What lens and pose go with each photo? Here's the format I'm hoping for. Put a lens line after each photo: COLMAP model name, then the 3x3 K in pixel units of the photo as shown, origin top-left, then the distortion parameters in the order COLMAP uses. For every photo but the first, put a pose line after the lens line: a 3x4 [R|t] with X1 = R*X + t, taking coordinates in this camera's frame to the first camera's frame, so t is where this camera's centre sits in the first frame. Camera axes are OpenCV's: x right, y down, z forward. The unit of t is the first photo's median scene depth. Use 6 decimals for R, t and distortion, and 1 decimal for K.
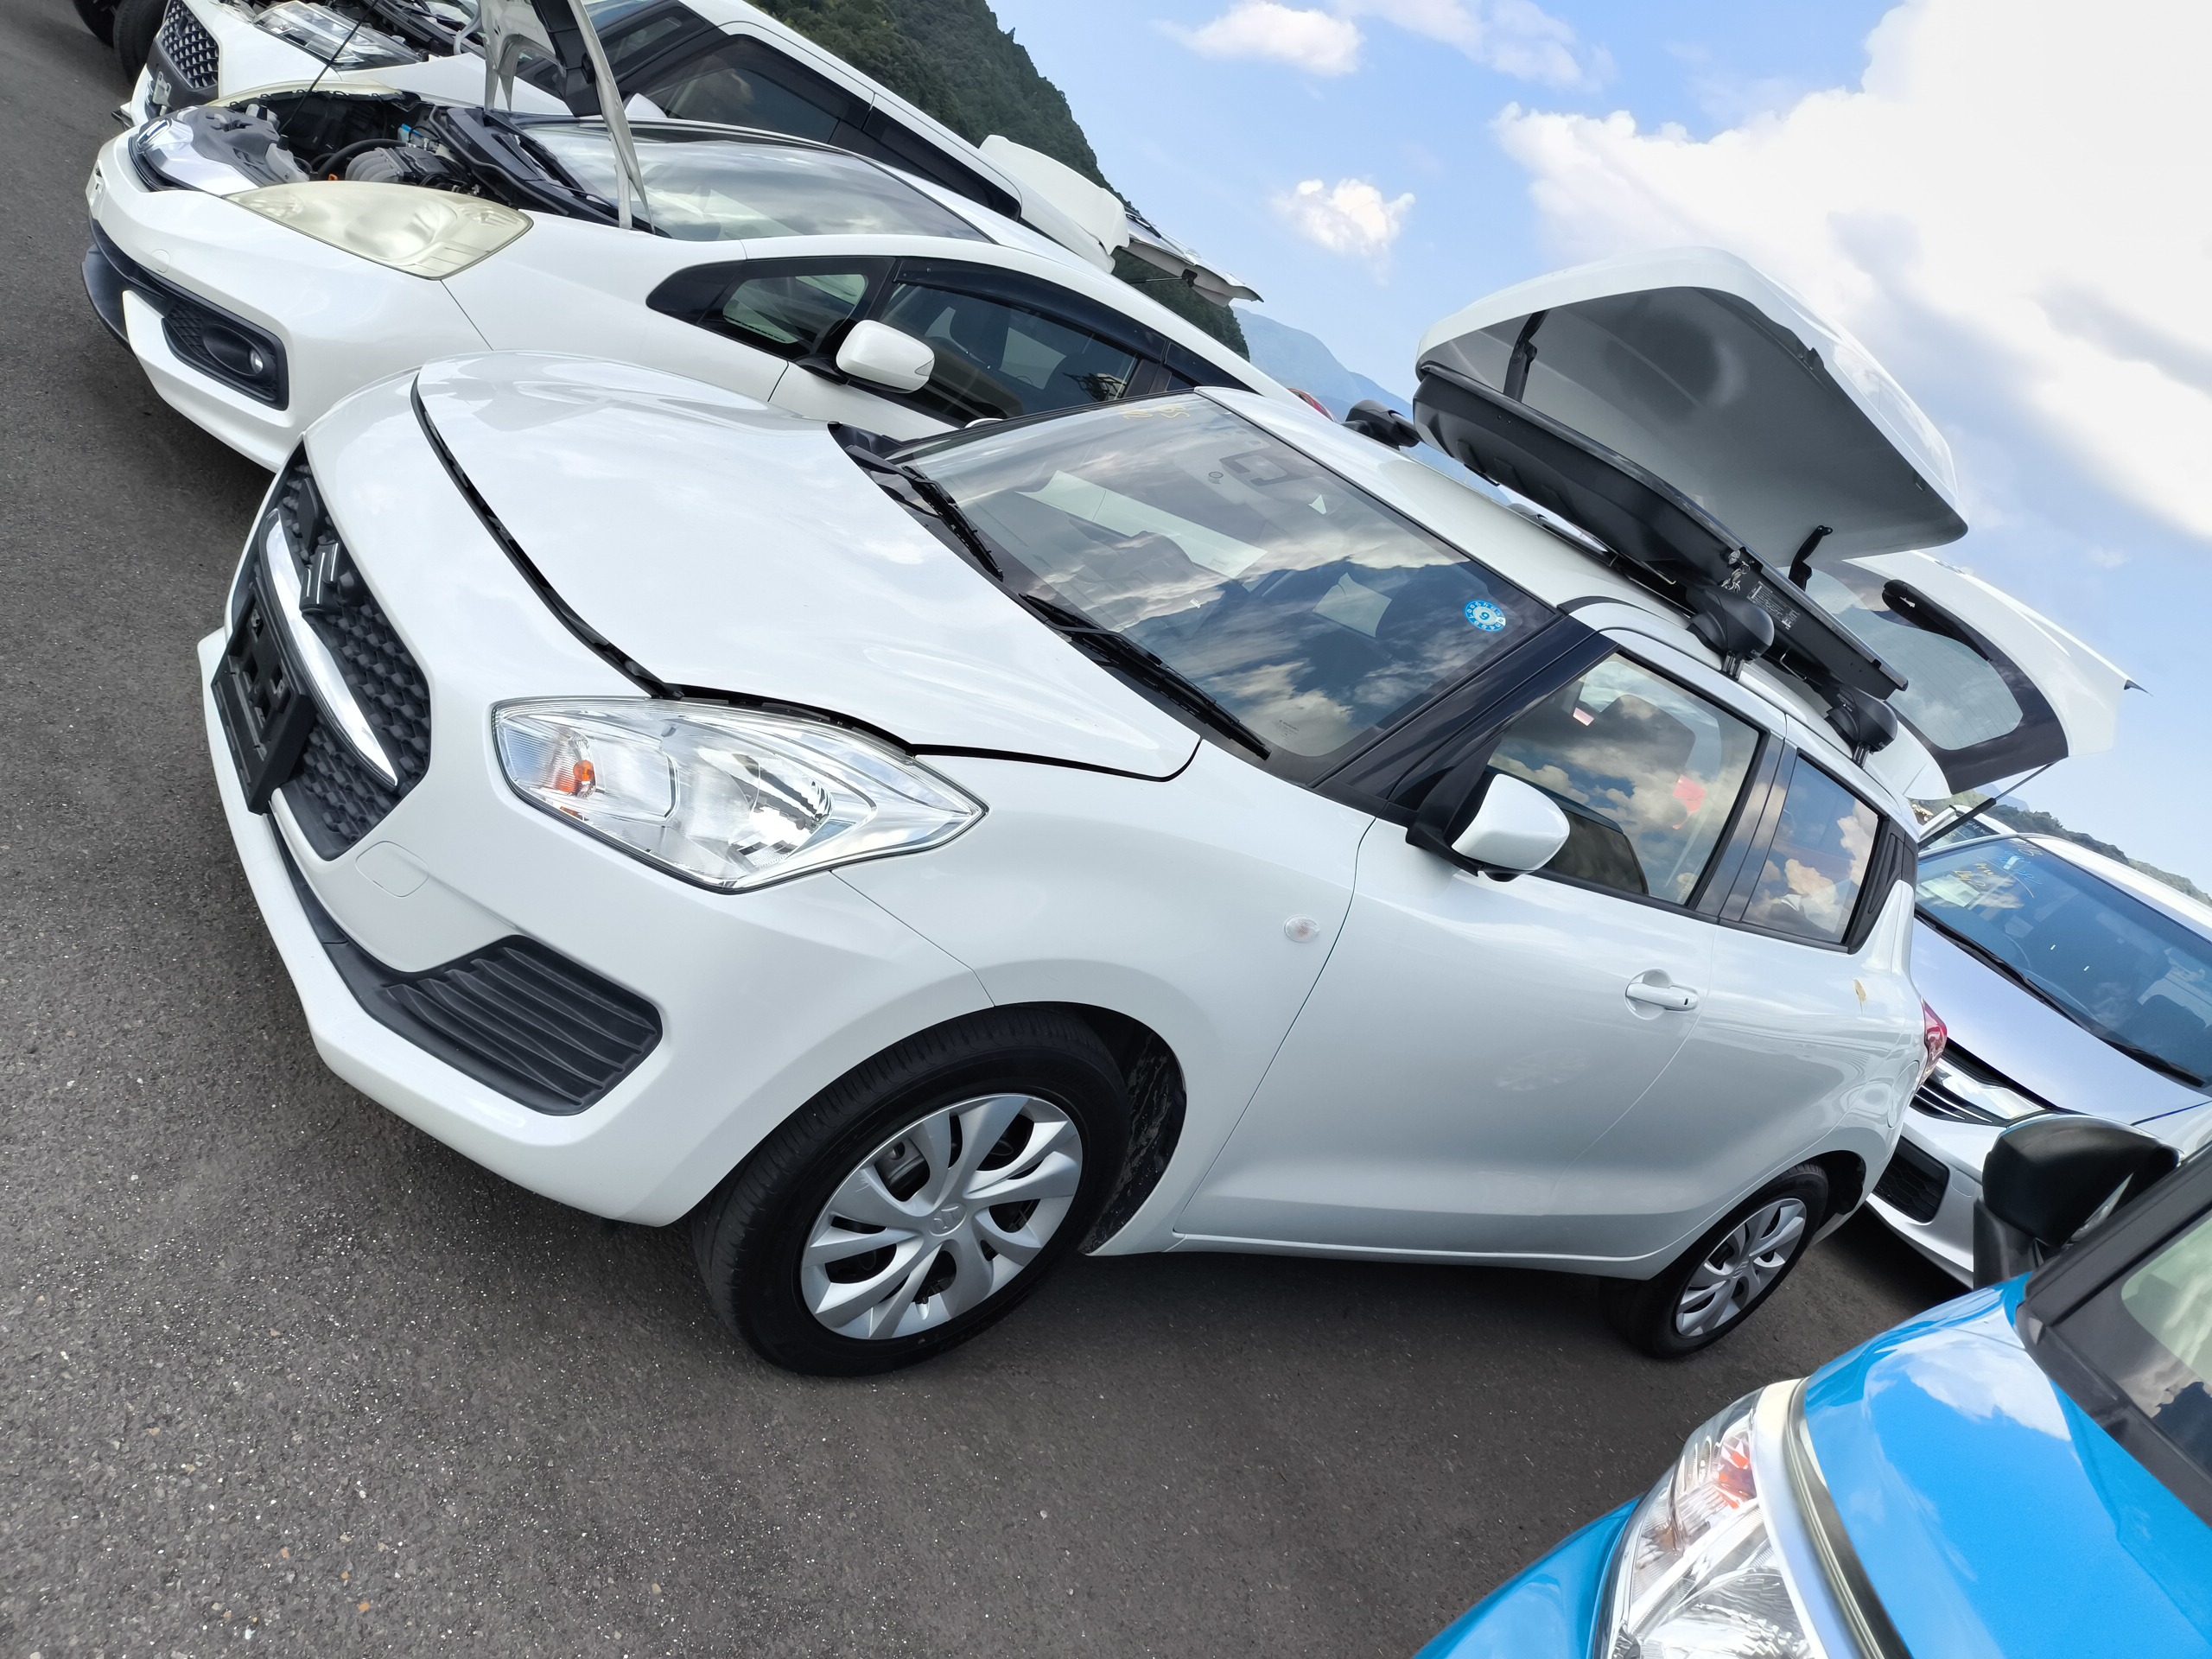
lens RADIAL K [[1797.3, 0, 1033.0], [0, 1797.3, 838.5], [0, 0, 1]] dist [0.007895, -0.000324]
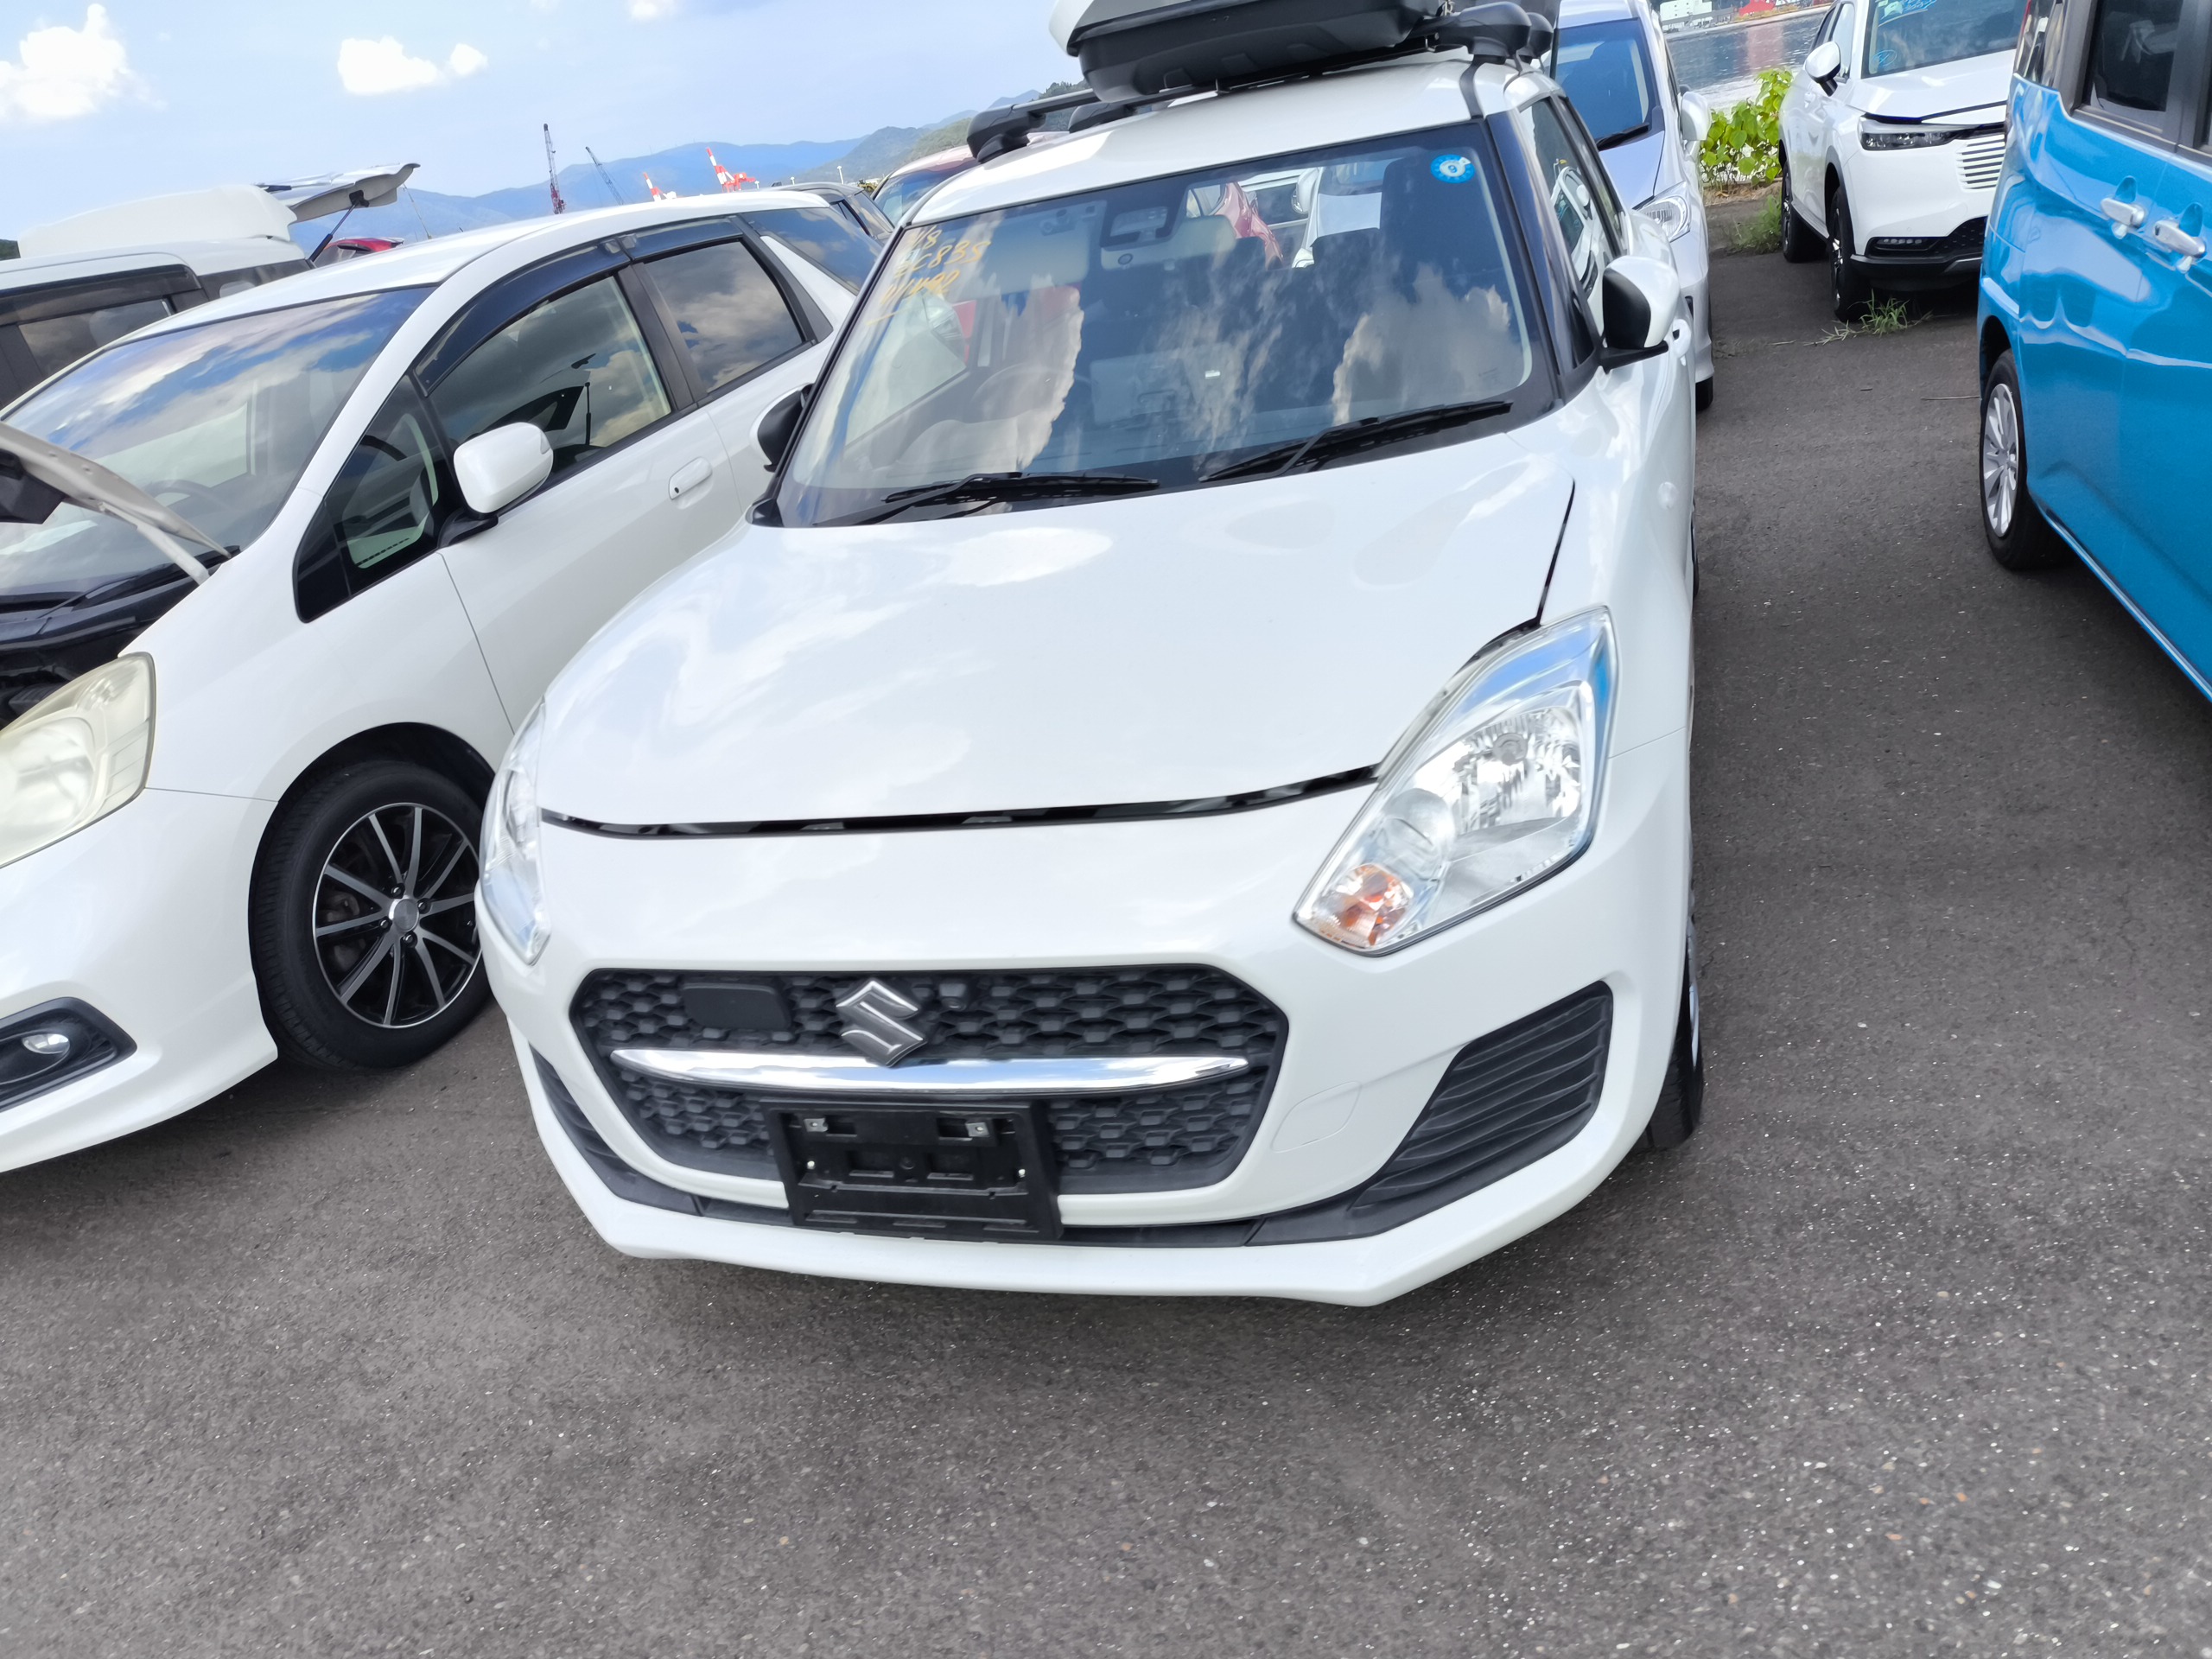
lens RADIAL K [[1747.7, 0, 1242.5], [0, 1747.7, 825.1], [0, 0, 1]] dist [0.076841, -0.140103]
pose [[0.573830, -0.771871, 0.273742, -0.488250], [0.696070, 0.635779, 0.333574, -0.393529], [-0.431515, -0.000871, 0.902105, 0.190067]]
